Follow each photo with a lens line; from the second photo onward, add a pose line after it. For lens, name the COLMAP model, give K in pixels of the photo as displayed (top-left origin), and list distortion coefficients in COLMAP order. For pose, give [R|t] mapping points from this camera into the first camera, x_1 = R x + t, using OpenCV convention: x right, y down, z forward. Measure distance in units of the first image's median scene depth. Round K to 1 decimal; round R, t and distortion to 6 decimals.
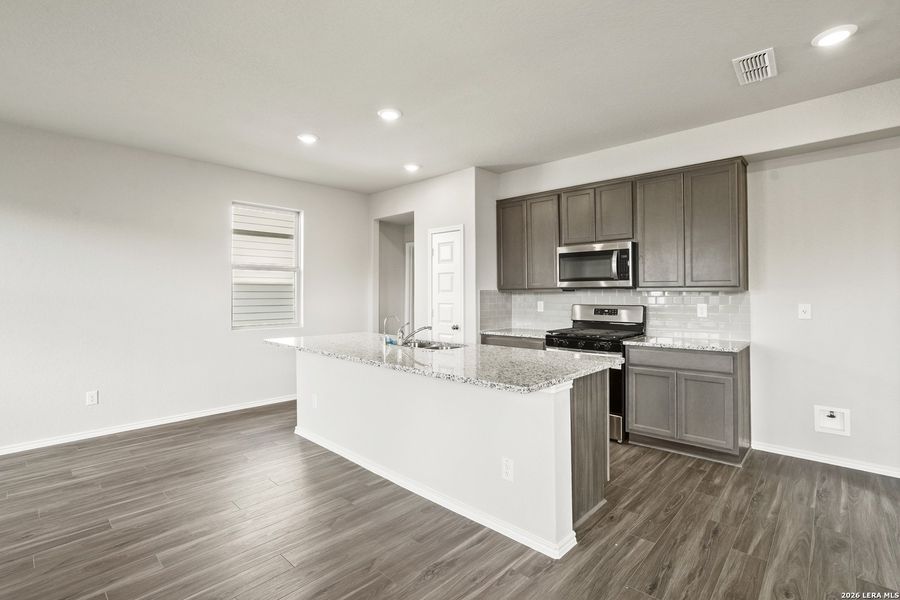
lens RADIAL K [[417.5, 0, 450.0], [0, 417.5, 294.9], [0, 0, 1]] dist [-0.023806, 0.005480]
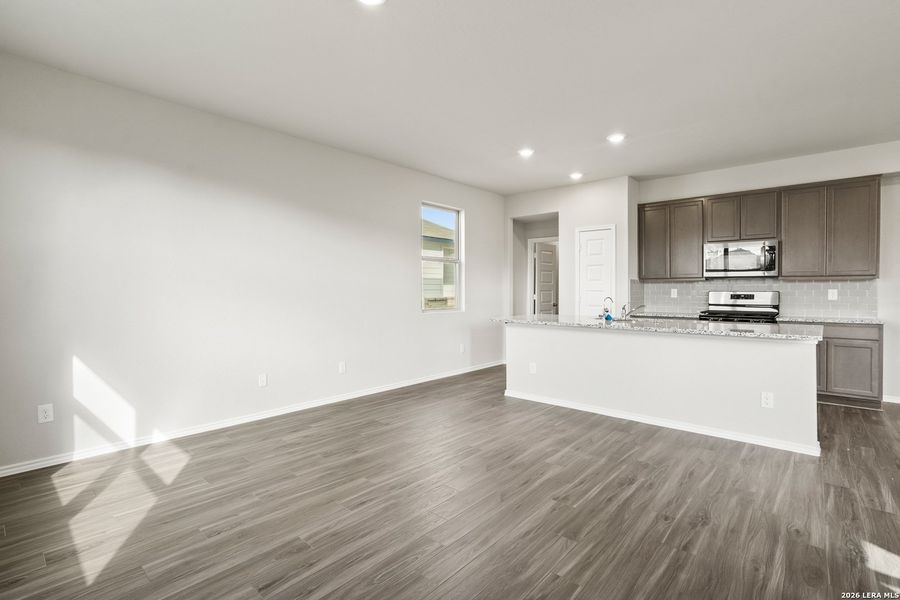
lens RADIAL K [[422.0, 0, 450.0], [0, 422.0, 300.0], [0, 0, 1]] dist [-0.041736, 0.020734]
pose [[0.999415, 0.000715, 0.034185, -0.599935], [-0.001483, 0.999747, 0.022457, 0.026638], [-0.034160, -0.022495, 0.999163, -0.227559]]
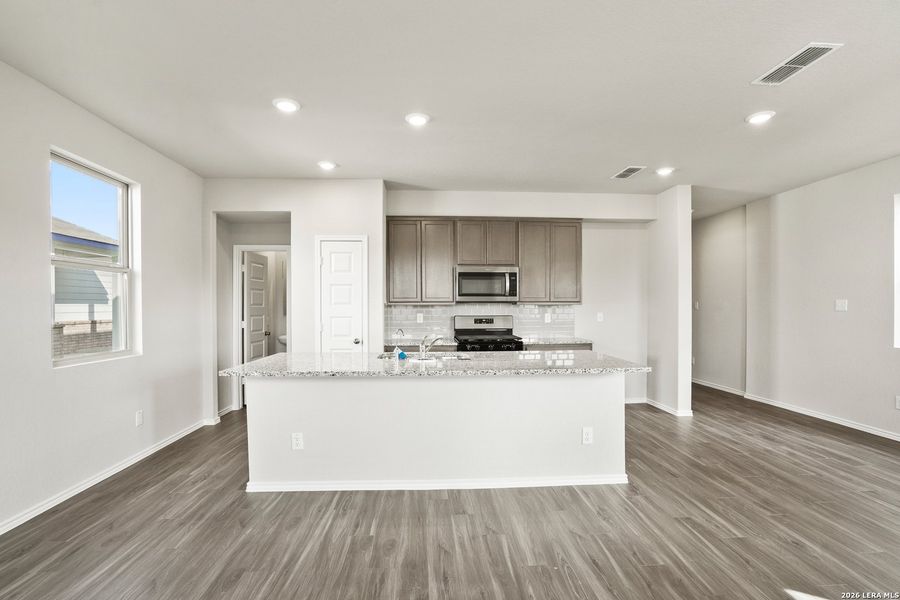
lens RADIAL K [[417.3, 0, 445.8], [0, 417.3, 315.2], [0, 0, 1]] dist [-0.049067, 0.020394]
pose [[0.687935, -0.014271, 0.725632, -0.687458], [0.003169, 0.999856, 0.016659, 0.001845], [-0.725766, -0.009161, 0.687881, 0.248009]]
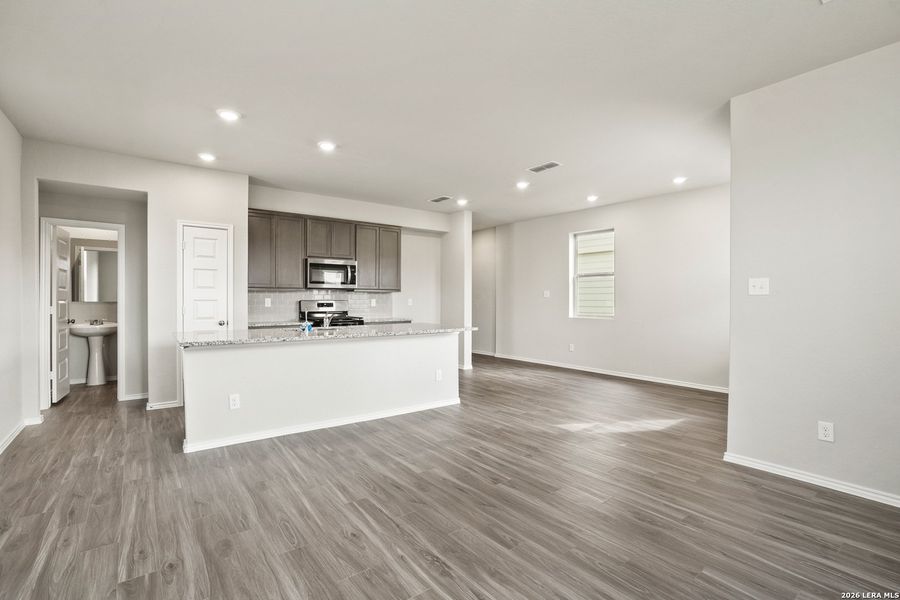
lens RADIAL K [[417.3, 0, 445.8], [0, 417.3, 315.2], [0, 0, 1]] dist [-0.049067, 0.020394]
pose [[0.164328, -0.034785, 0.985792, -1.138328], [-0.001415, 0.999369, 0.035500, 0.026560], [-0.986405, -0.007228, 0.164175, 0.374324]]
